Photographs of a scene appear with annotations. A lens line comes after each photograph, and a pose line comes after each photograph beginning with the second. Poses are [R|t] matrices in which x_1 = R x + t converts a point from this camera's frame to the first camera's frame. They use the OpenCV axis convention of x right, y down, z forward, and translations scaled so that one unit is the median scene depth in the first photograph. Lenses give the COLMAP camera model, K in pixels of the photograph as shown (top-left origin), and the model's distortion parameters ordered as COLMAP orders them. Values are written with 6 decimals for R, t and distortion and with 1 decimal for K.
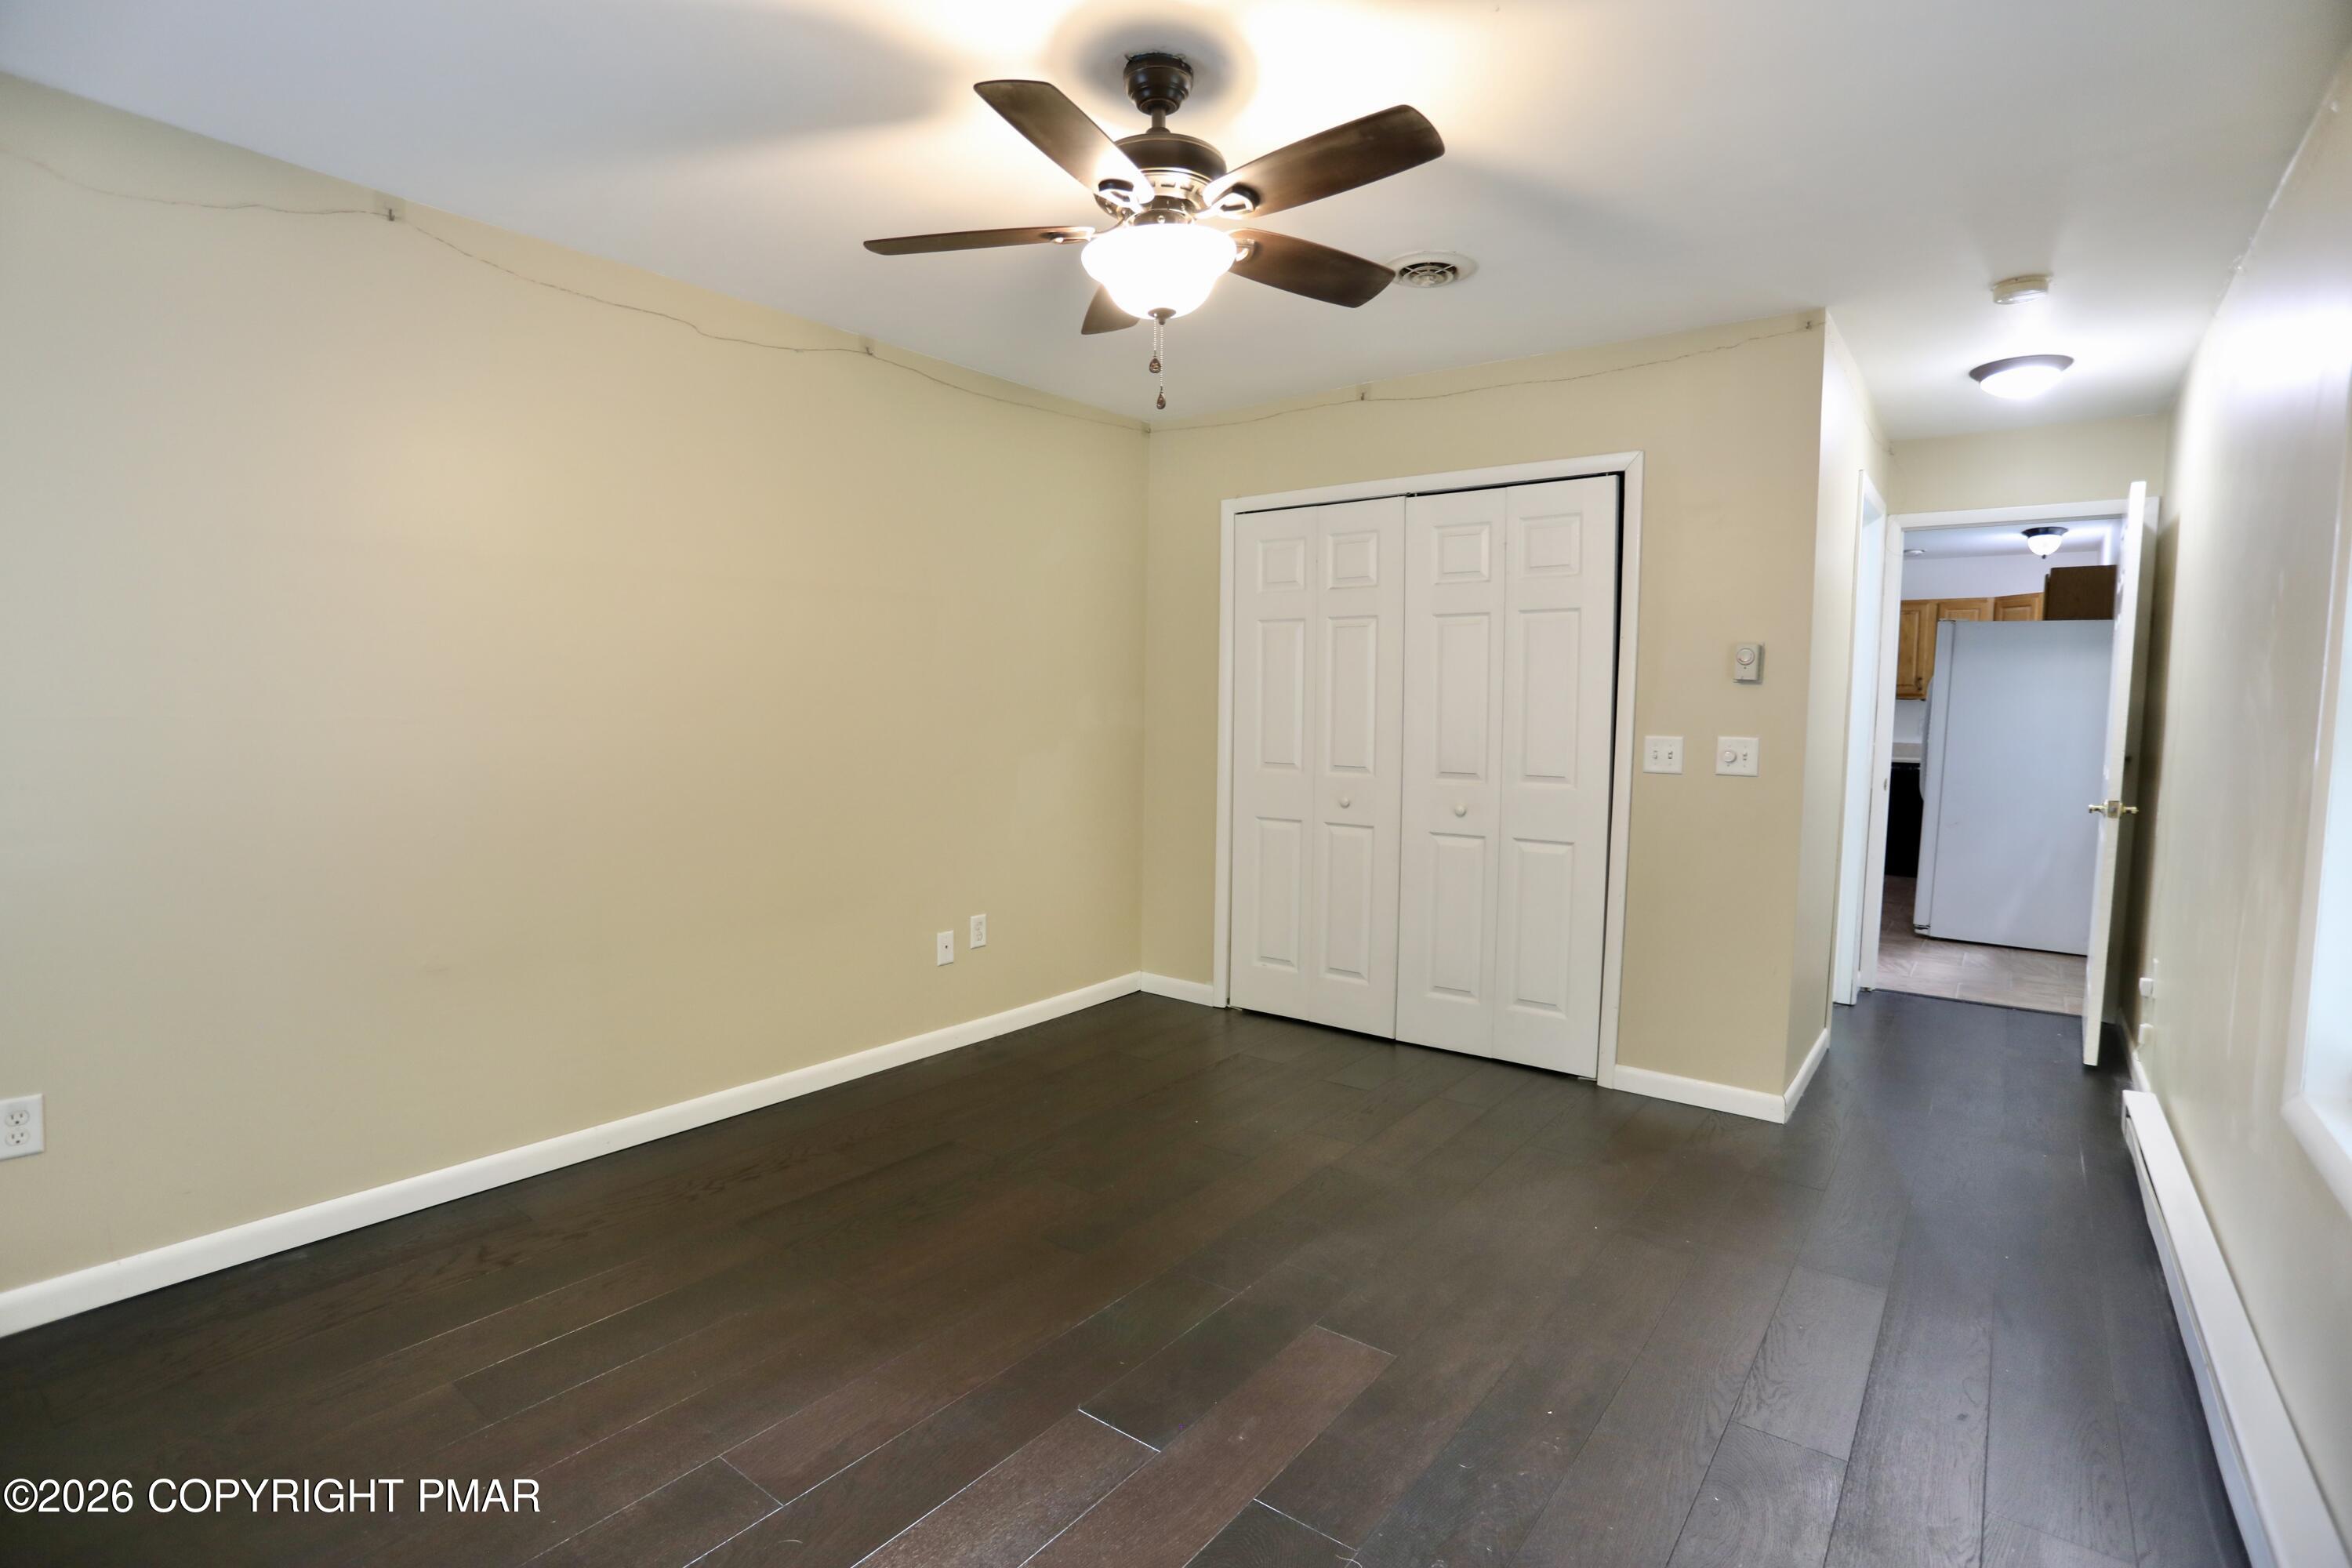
lens RADIAL K [[1124.0, 0, 1162.1], [0, 1124.0, 790.1], [0, 0, 1]] dist [-0.075881, 0.033082]
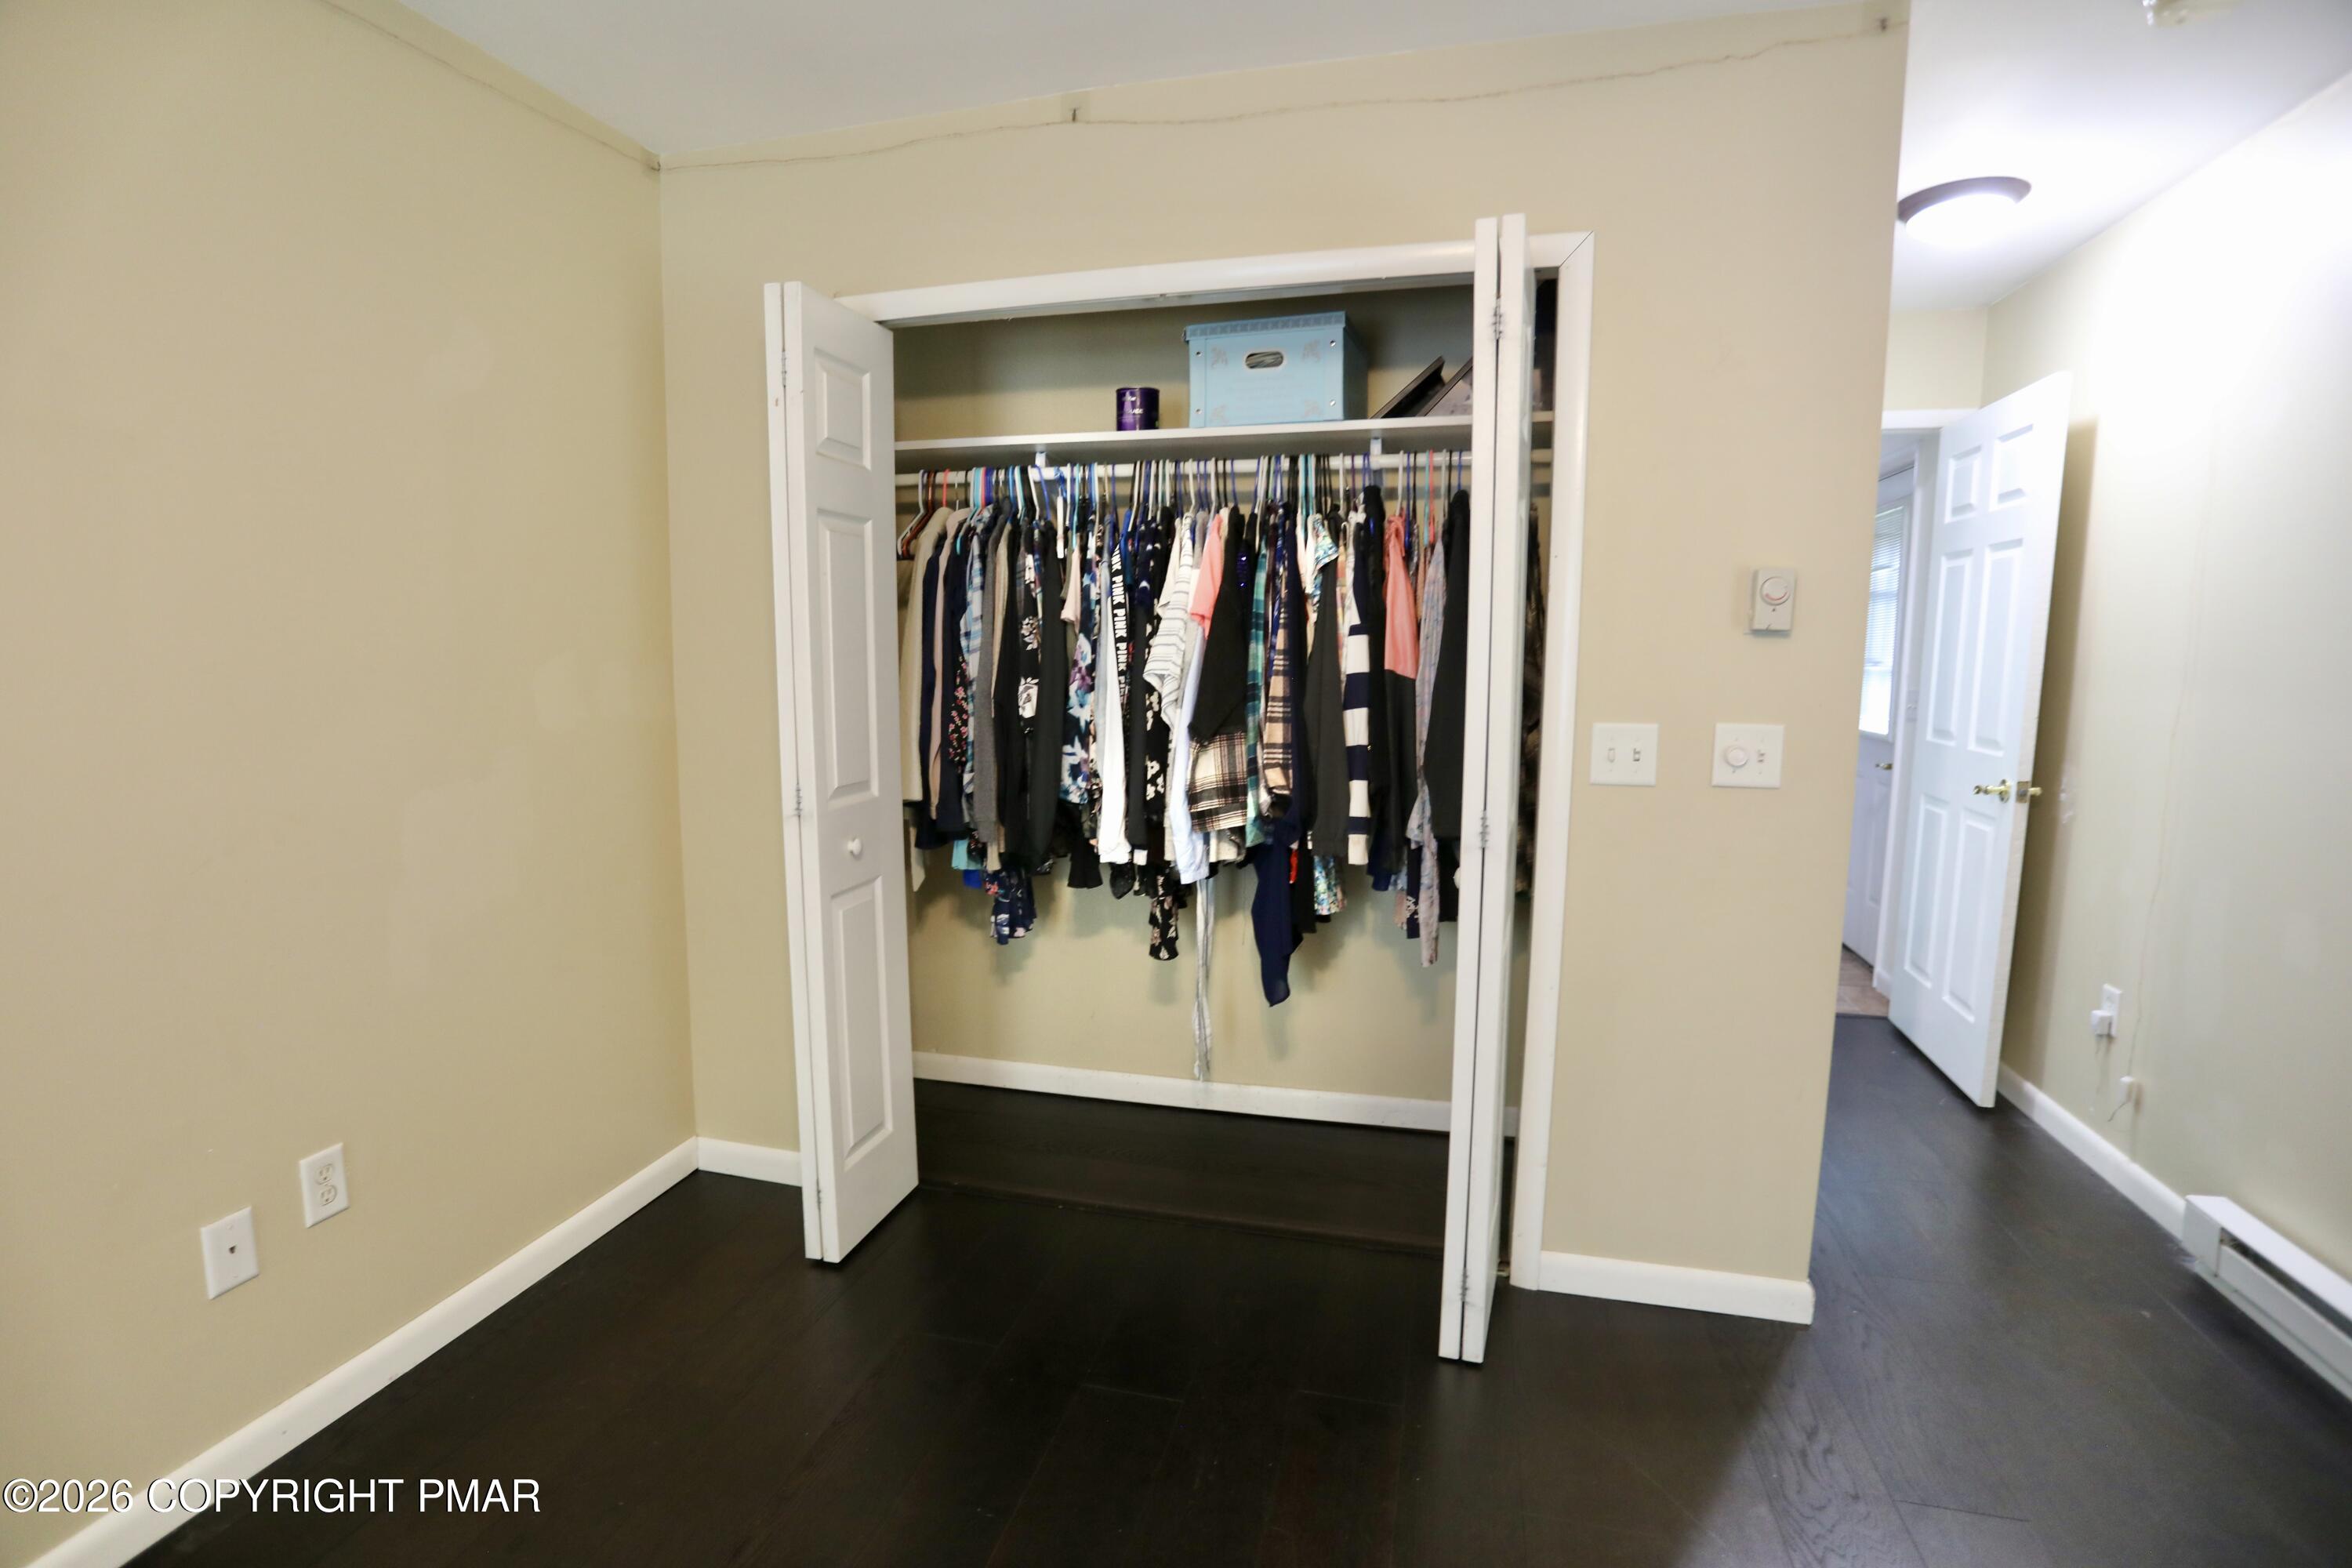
lens RADIAL K [[1124.0, 0, 1162.1], [0, 1124.0, 790.1], [0, 0, 1]] dist [-0.075881, 0.033082]
pose [[0.920259, -0.057143, 0.387114, -0.010868], [0.037566, 0.997612, 0.057956, -0.054338], [-0.389502, -0.038792, 0.920208, 0.518128]]
